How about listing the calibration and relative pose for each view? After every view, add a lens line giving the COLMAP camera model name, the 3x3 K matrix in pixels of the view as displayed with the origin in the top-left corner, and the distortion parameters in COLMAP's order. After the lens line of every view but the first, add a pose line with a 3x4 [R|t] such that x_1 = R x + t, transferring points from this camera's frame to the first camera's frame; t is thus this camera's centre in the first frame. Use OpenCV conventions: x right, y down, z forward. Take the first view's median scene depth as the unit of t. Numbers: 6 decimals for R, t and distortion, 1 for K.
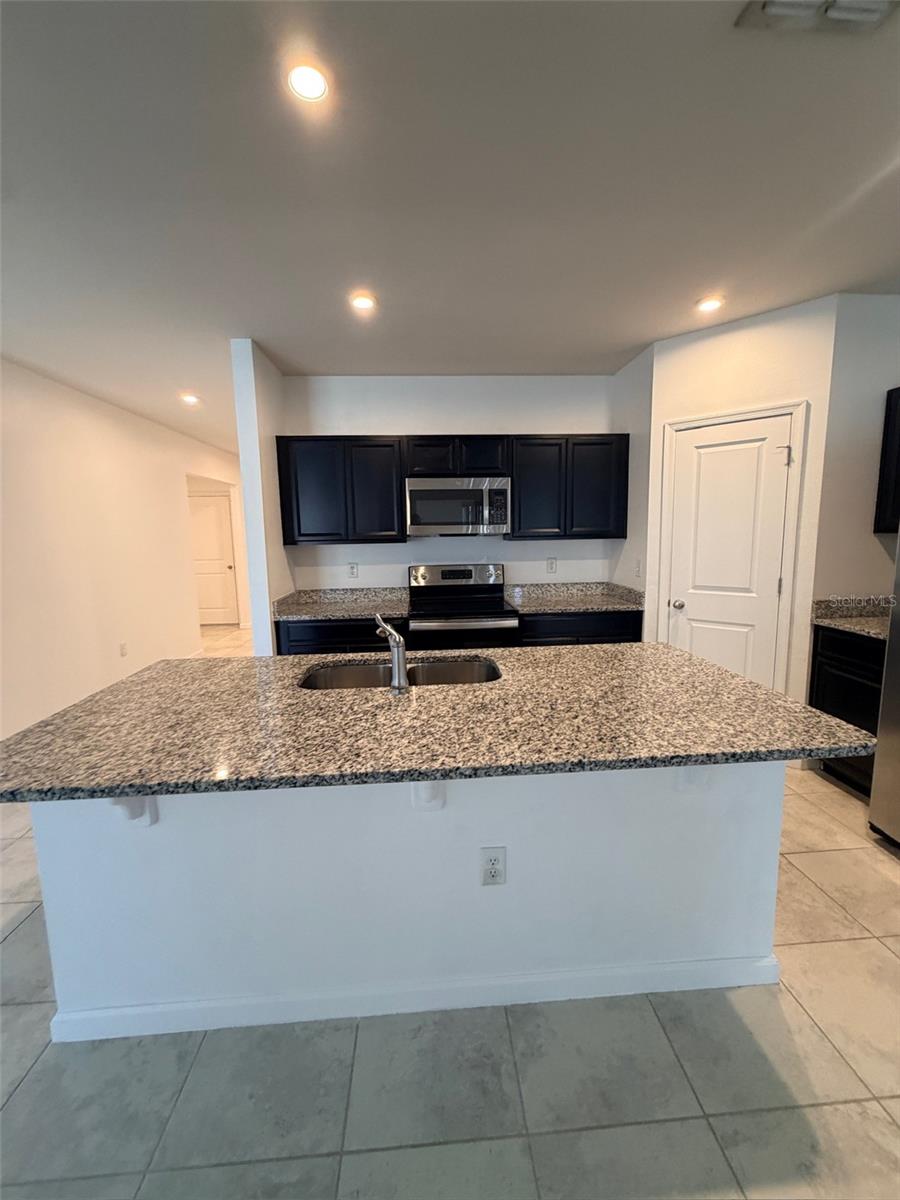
lens RADIAL K [[478.6, 0, 449.9], [0, 478.6, 596.3], [0, 0, 1]] dist [-0.000310, 0.000434]
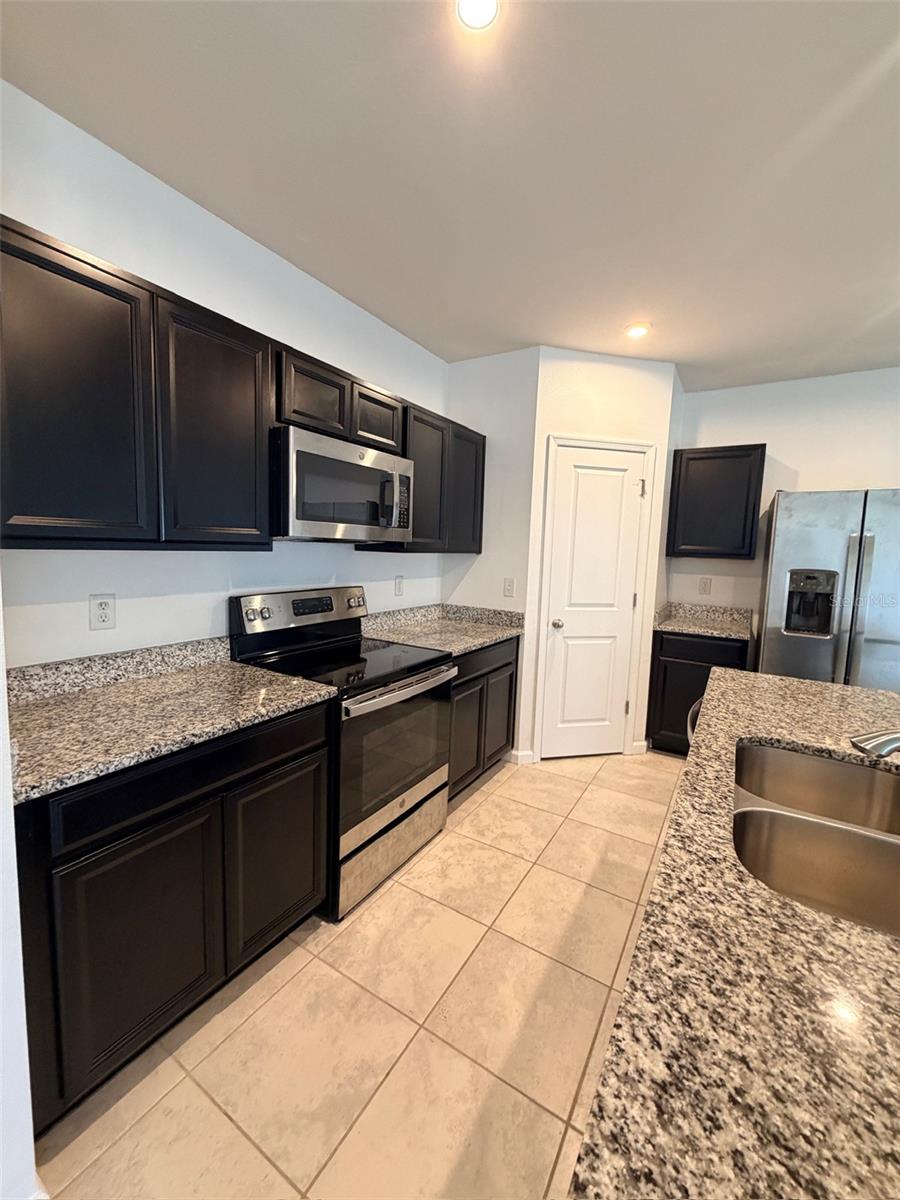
lens RADIAL K [[478.6, 0, 450.0], [0, 478.6, 596.8], [0, 0, 1]] dist [-0.000310, 0.000434]
pose [[0.582110, -0.048071, 0.811688, -0.421567], [0.063935, 0.997866, 0.013246, -0.061320], [-0.810592, 0.044185, 0.583941, 0.577603]]
